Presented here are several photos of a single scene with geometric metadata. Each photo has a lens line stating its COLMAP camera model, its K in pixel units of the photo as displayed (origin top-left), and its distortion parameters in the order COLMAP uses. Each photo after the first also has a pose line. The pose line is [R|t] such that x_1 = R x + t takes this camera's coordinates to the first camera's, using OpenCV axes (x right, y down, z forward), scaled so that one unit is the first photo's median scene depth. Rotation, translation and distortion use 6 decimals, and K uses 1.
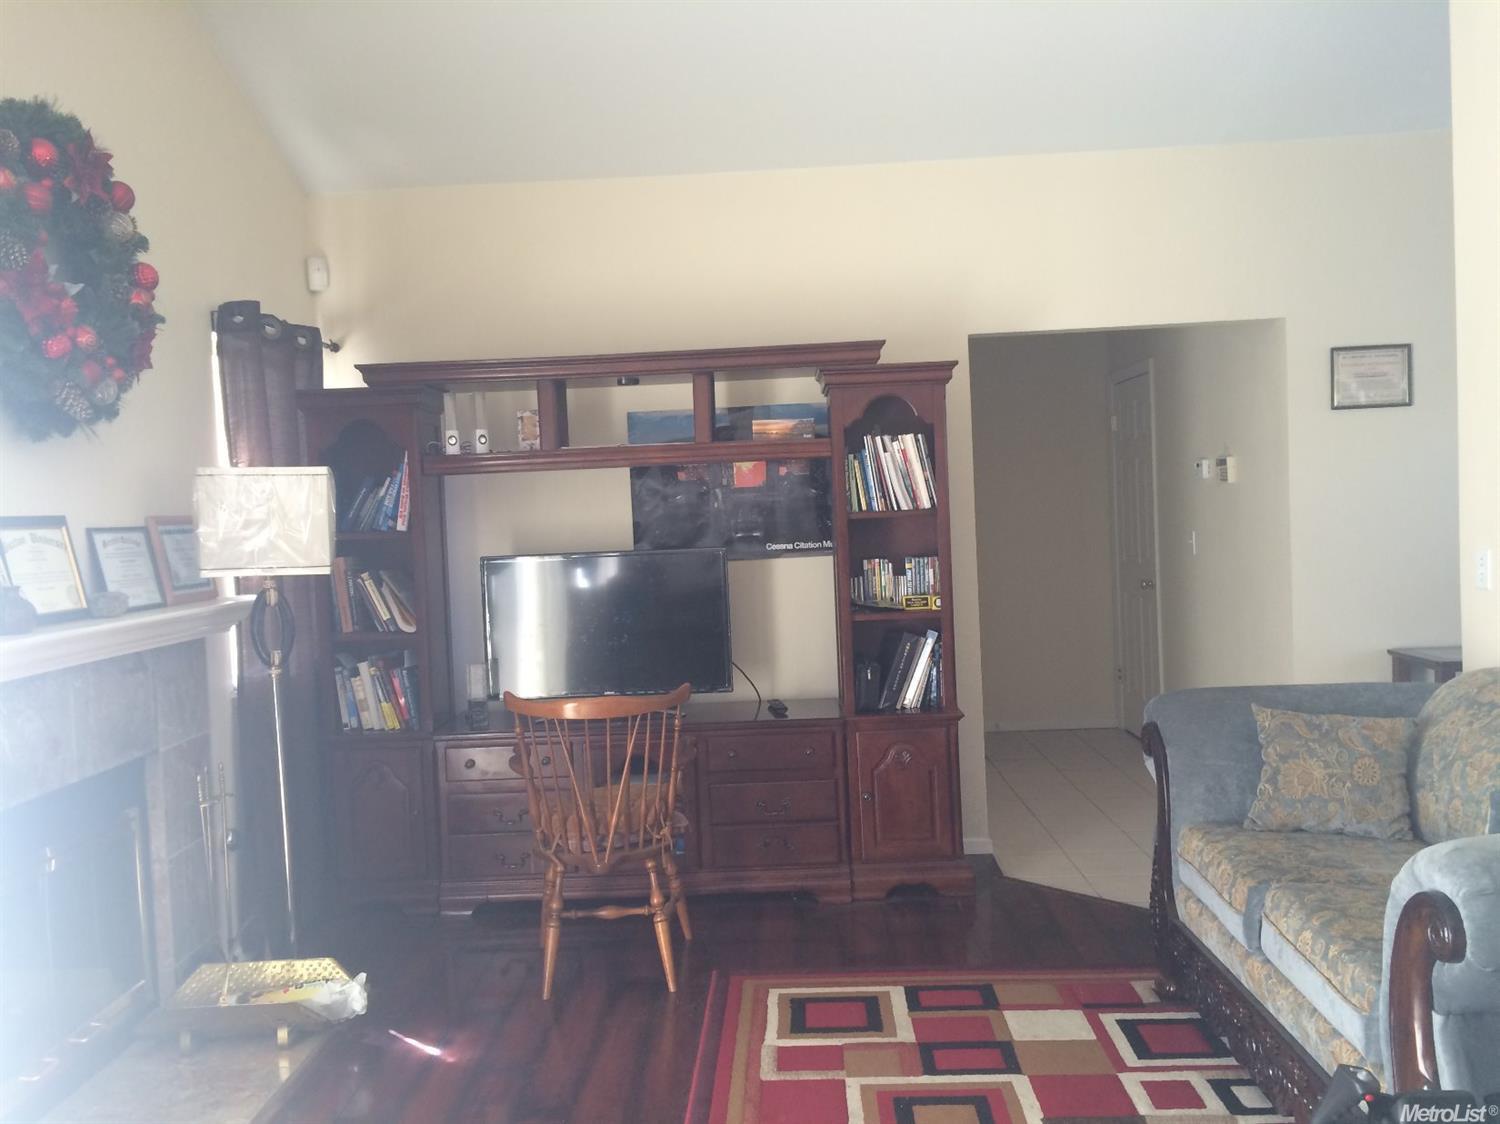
lens RADIAL K [[1279.7, 0, 724.5], [0, 1279.7, 564.4], [0, 0, 1]] dist [0.084953, -0.105865]
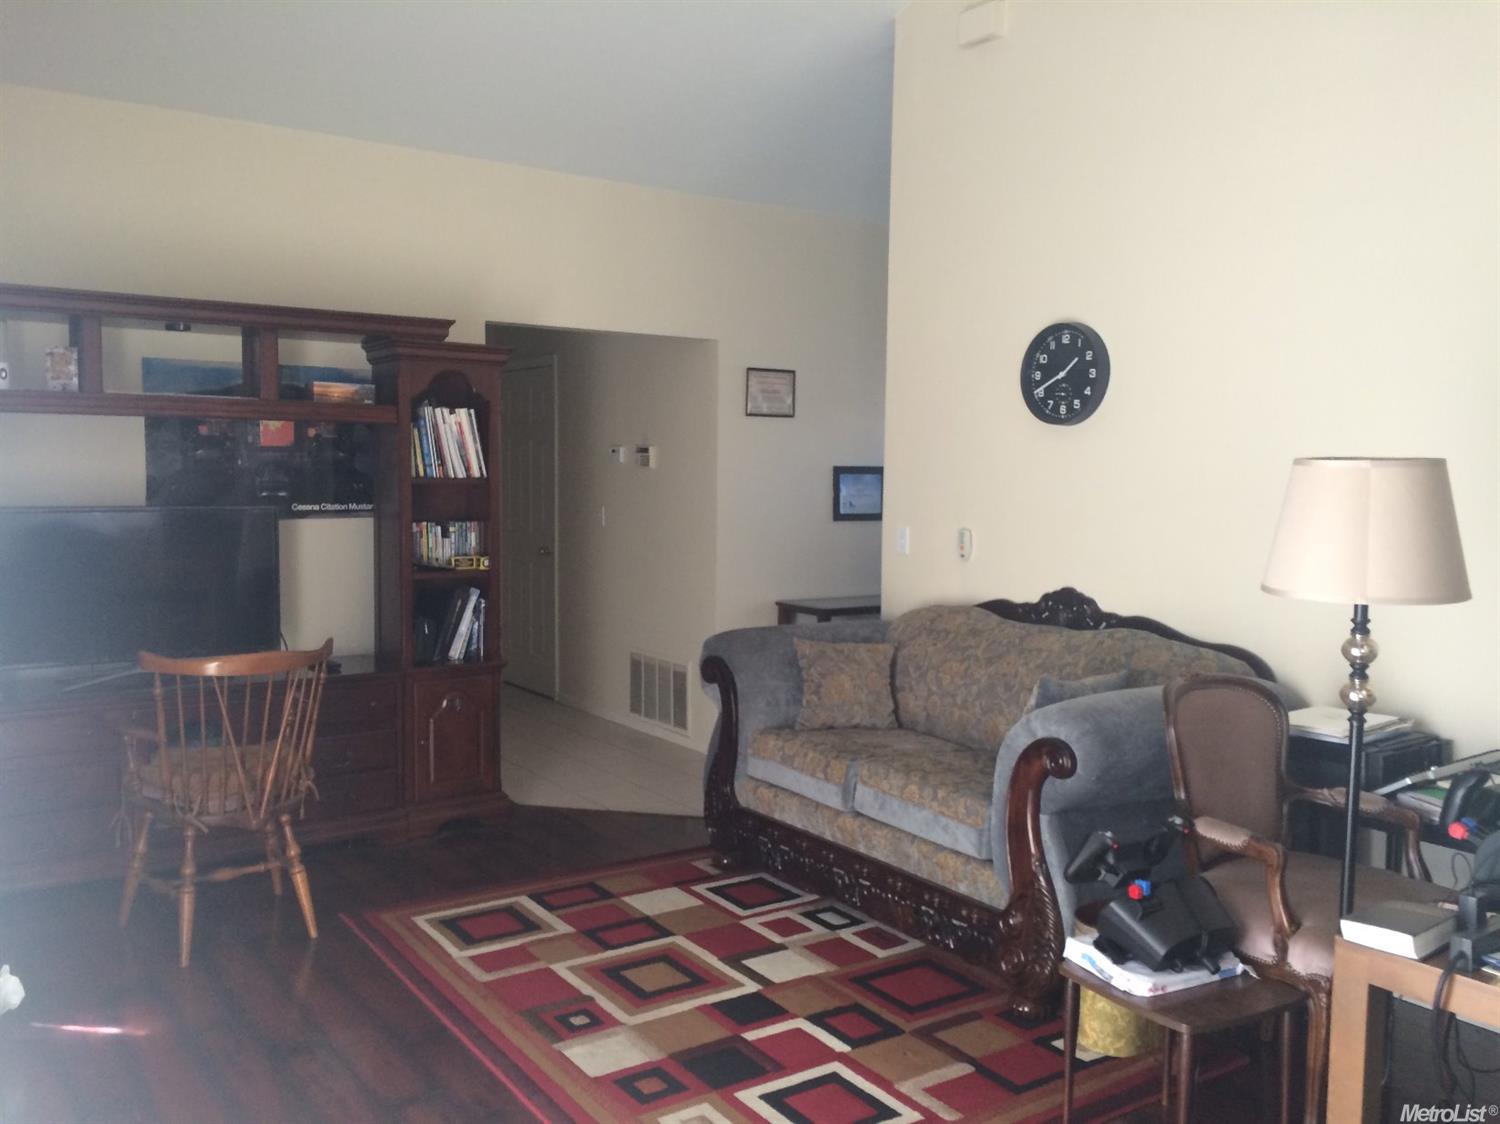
lens RADIAL K [[1279.7, 0, 724.5], [0, 1279.7, 564.4], [0, 0, 1]] dist [0.084953, -0.105865]
pose [[0.805280, 0.007195, 0.592850, -0.331445], [-0.019625, 0.999702, 0.014526, 0.011036], [-0.592569, -0.023332, 0.805182, -0.014789]]
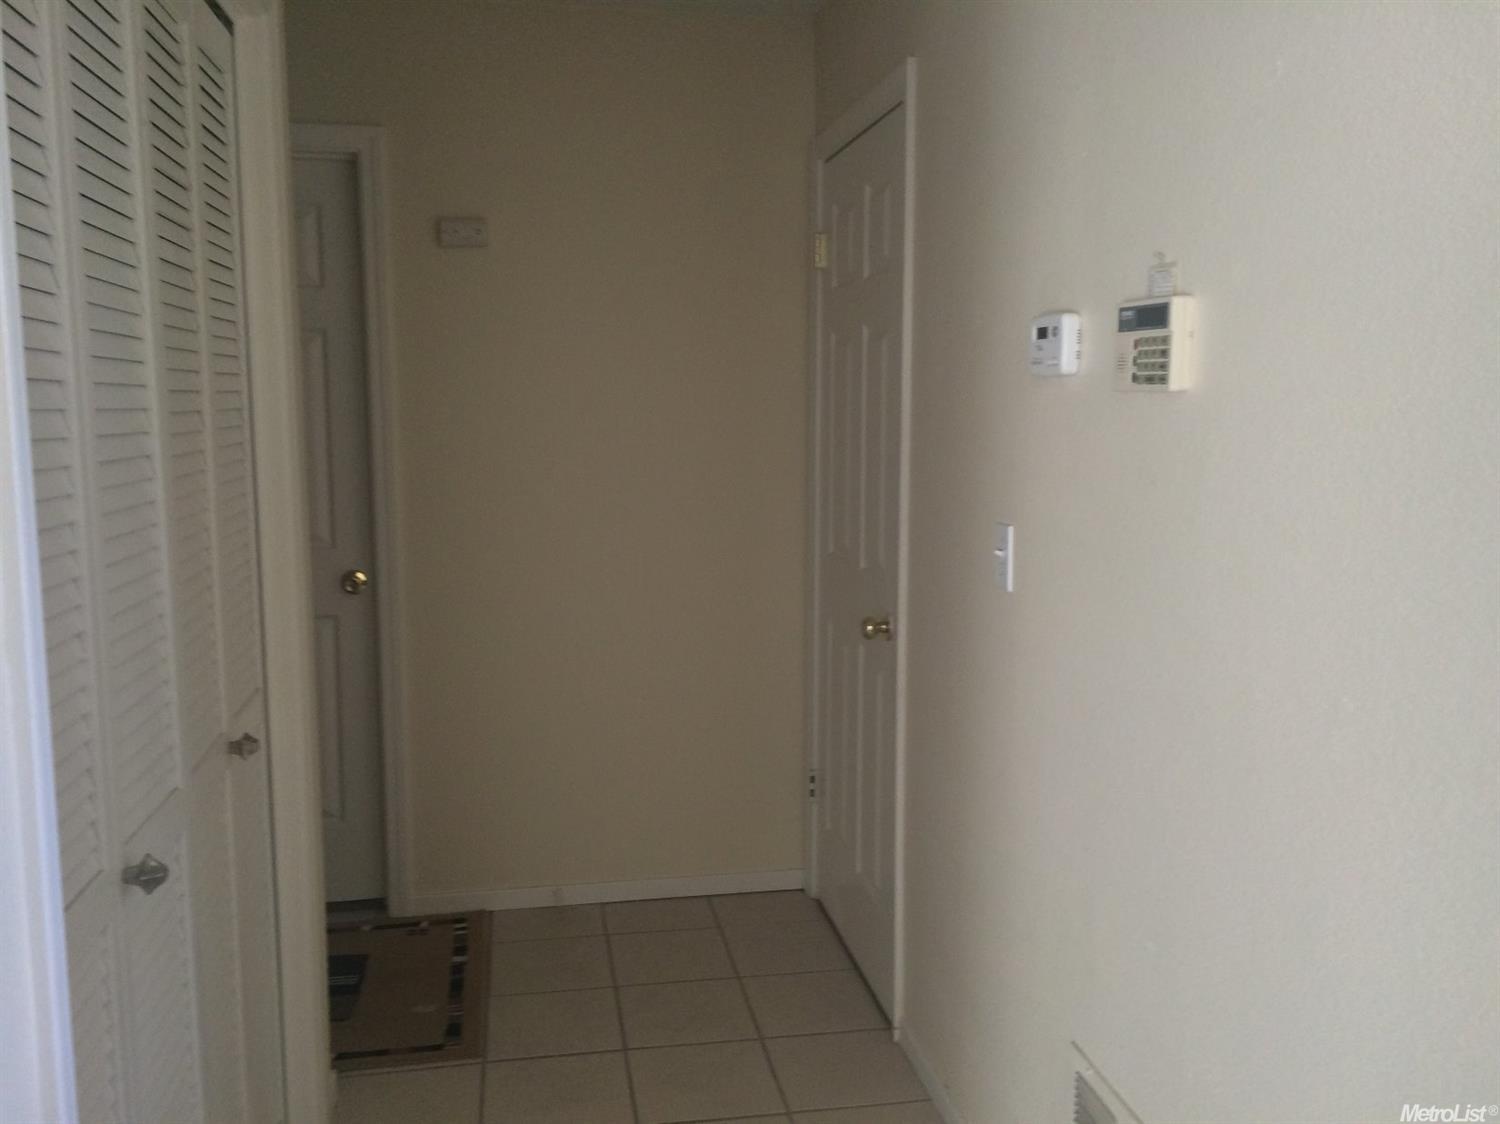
lens RADIAL K [[1279.7, 0, 724.5], [0, 1279.7, 564.4], [0, 0, 1]] dist [0.084953, -0.105865]
pose [[0.978187, 0.018530, 0.206898, 0.293328], [-0.034450, 0.996692, 0.073610, -0.052620], [-0.204850, -0.079132, 0.975589, 0.921204]]
